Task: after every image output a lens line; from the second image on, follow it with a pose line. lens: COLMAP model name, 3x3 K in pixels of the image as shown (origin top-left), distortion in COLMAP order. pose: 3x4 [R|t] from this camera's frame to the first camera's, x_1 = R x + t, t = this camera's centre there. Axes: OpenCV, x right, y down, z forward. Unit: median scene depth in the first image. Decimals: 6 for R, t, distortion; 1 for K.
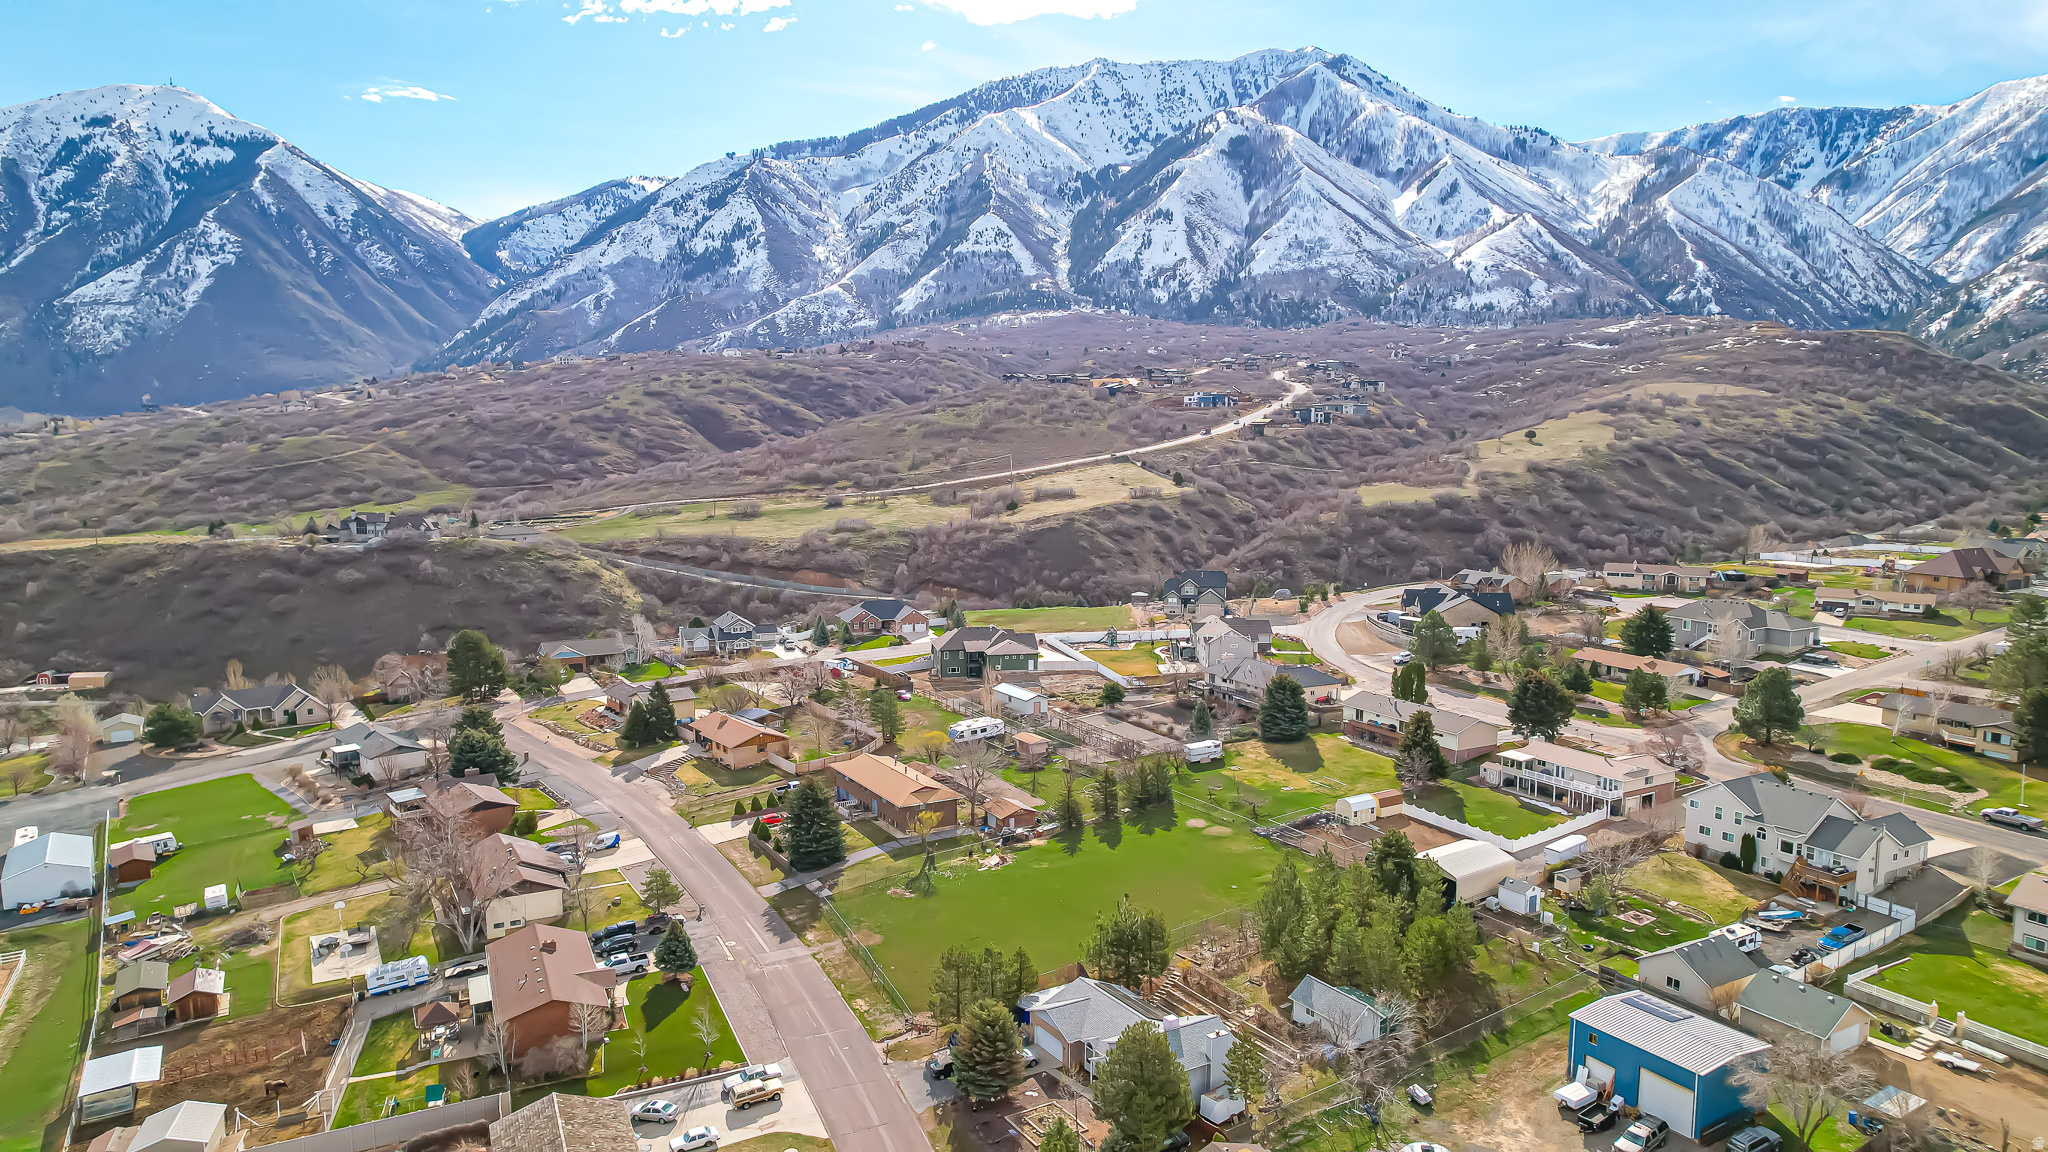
lens RADIAL K [[1307.7, 0, 1025.9], [0, 1307.7, 577.3], [0, 0, 1]] dist [-0.075556, 0.066523]
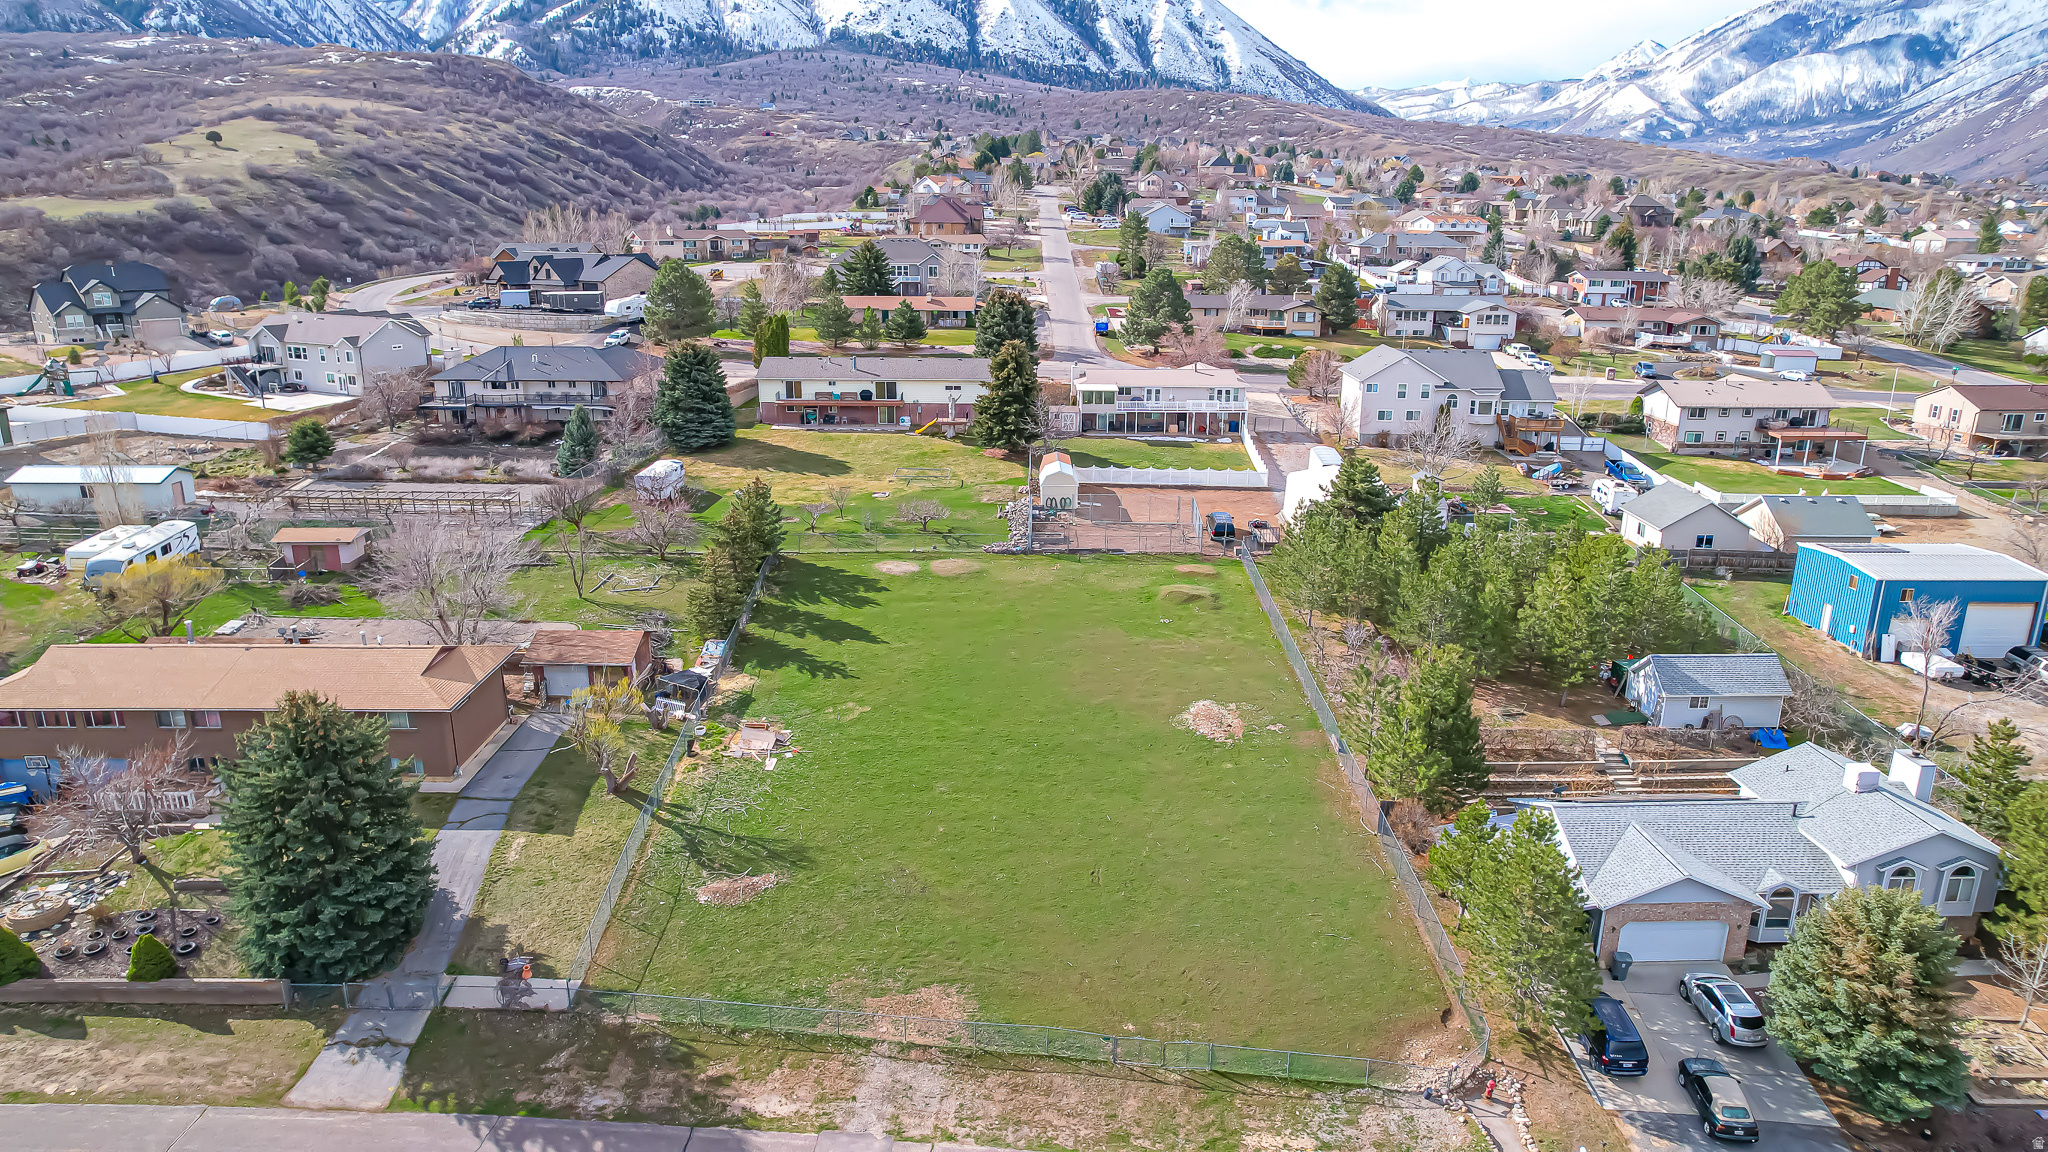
lens RADIAL K [[1314.1, 0, 1026.7], [0, 1314.1, 575.8], [0, 0, 1]] dist [-0.084270, 0.075984]
pose [[0.493327, -0.242440, 0.835375, -0.060389], [0.093825, 0.969601, 0.225987, 0.013374], [-0.864769, -0.033106, 0.501077, 0.128113]]
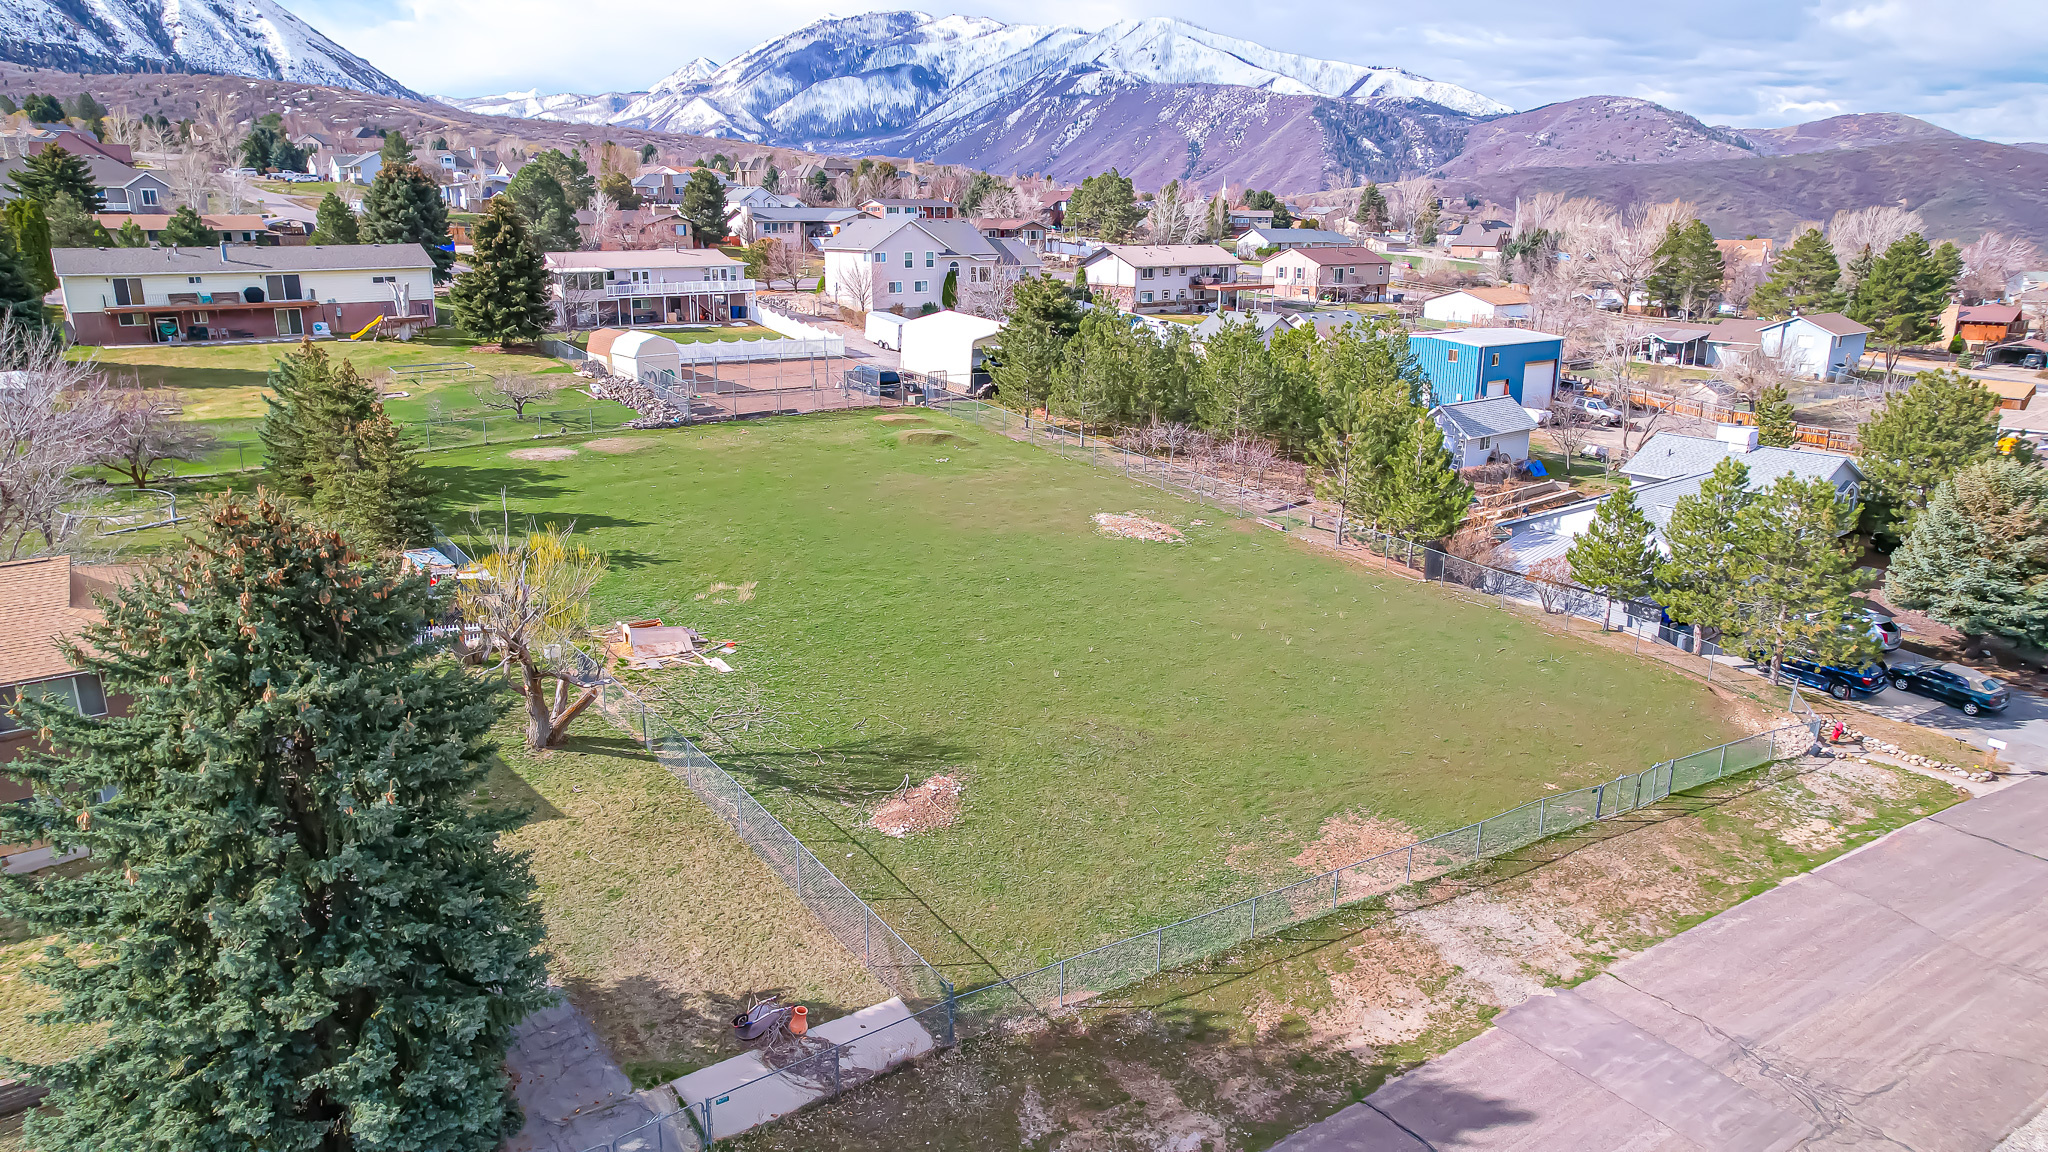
lens RADIAL K [[1314.1, 0, 1026.7], [0, 1314.1, 575.8], [0, 0, 1]] dist [-0.084270, 0.075984]
pose [[-0.138828, -0.267805, 0.953419, -0.052975], [0.108487, 0.952834, 0.283438, 0.024557], [-0.984356, 0.142782, -0.103226, 0.172942]]
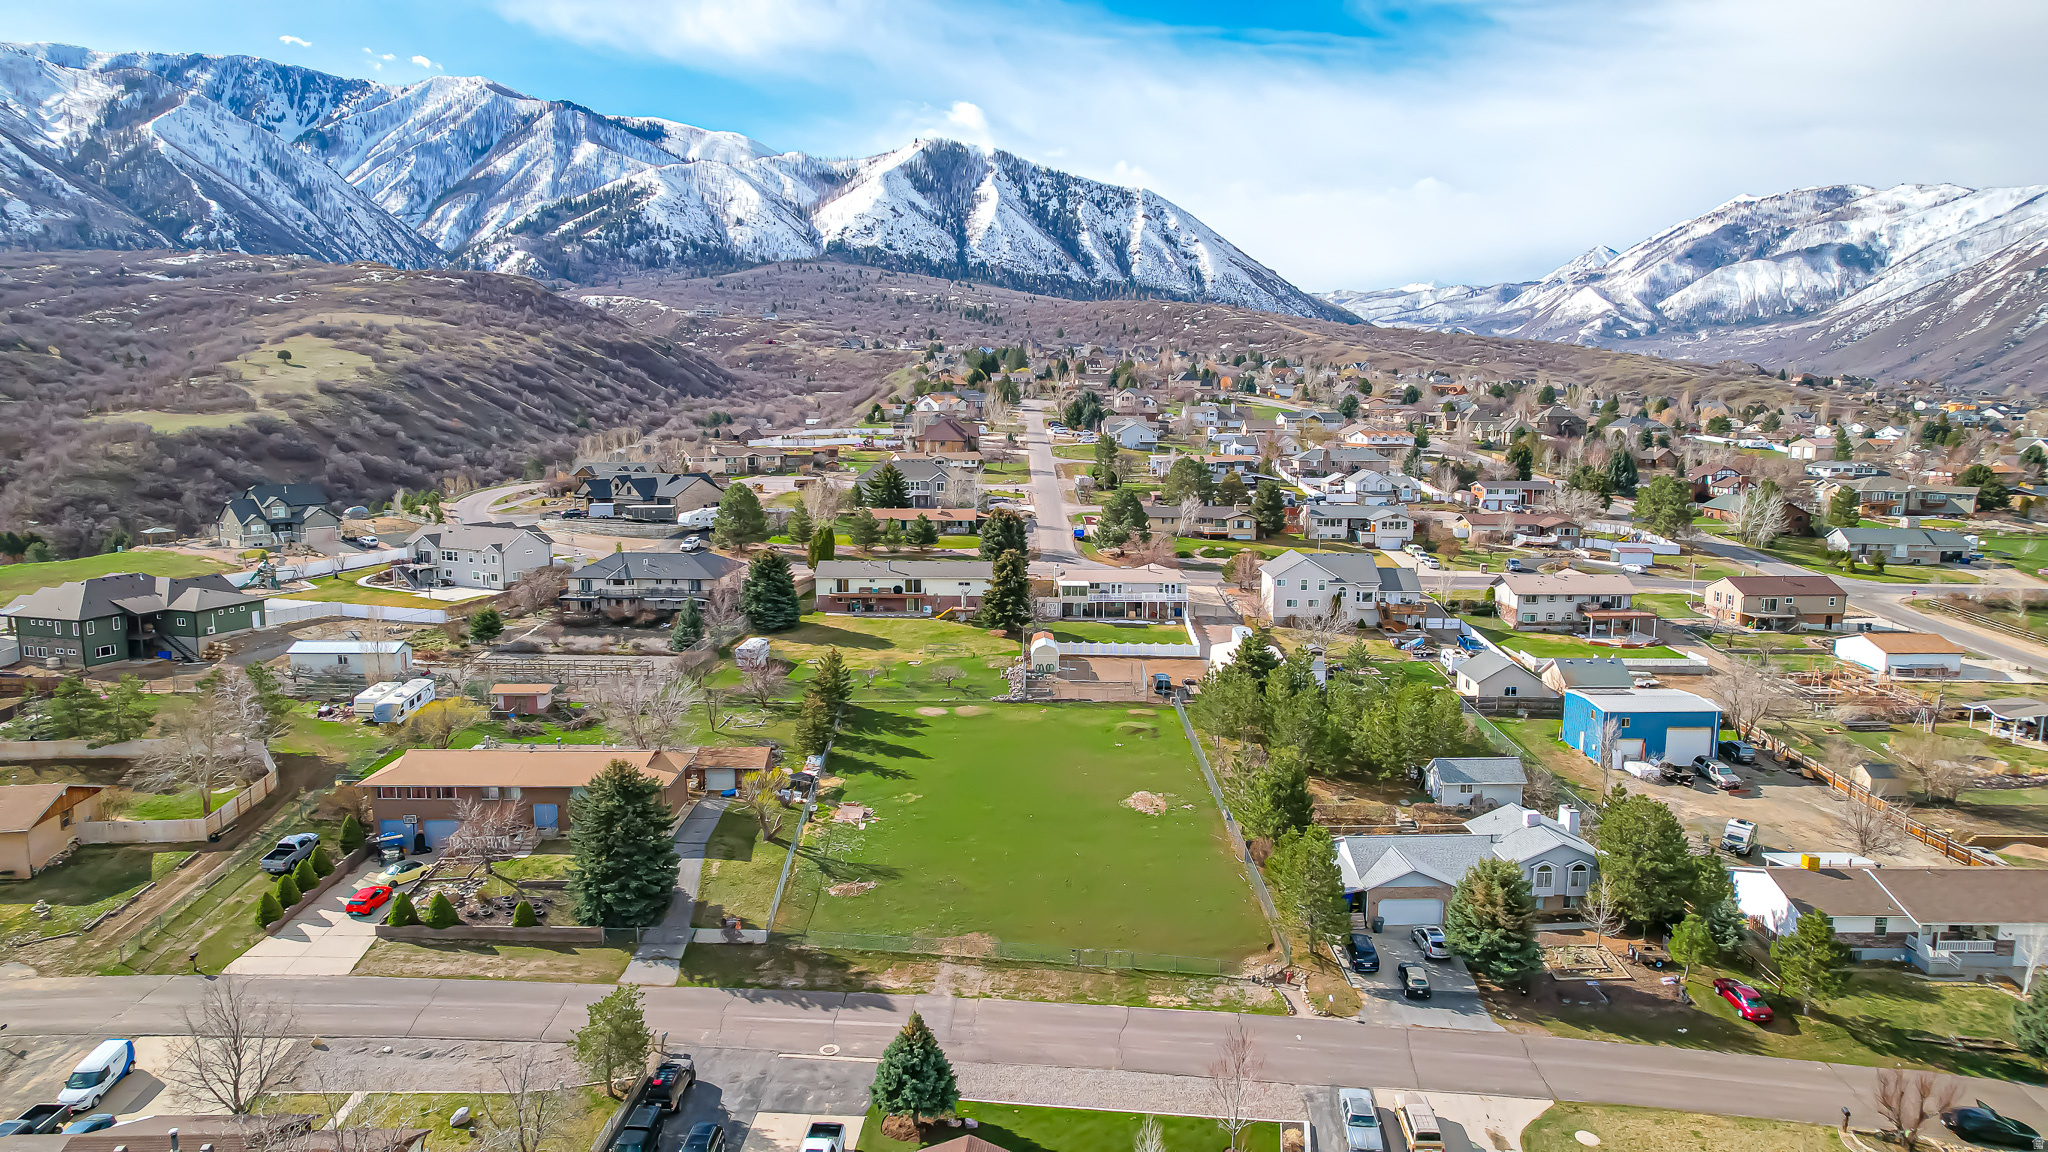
lens RADIAL K [[1307.7, 0, 1025.9], [0, 1307.7, 577.3], [0, 0, 1]] dist [-0.075556, 0.066523]
pose [[0.484308, -0.122934, 0.866218, -0.100345], [0.096292, 0.991554, 0.086885, 0.008330], [-0.869583, 0.041331, 0.492055, 0.106060]]
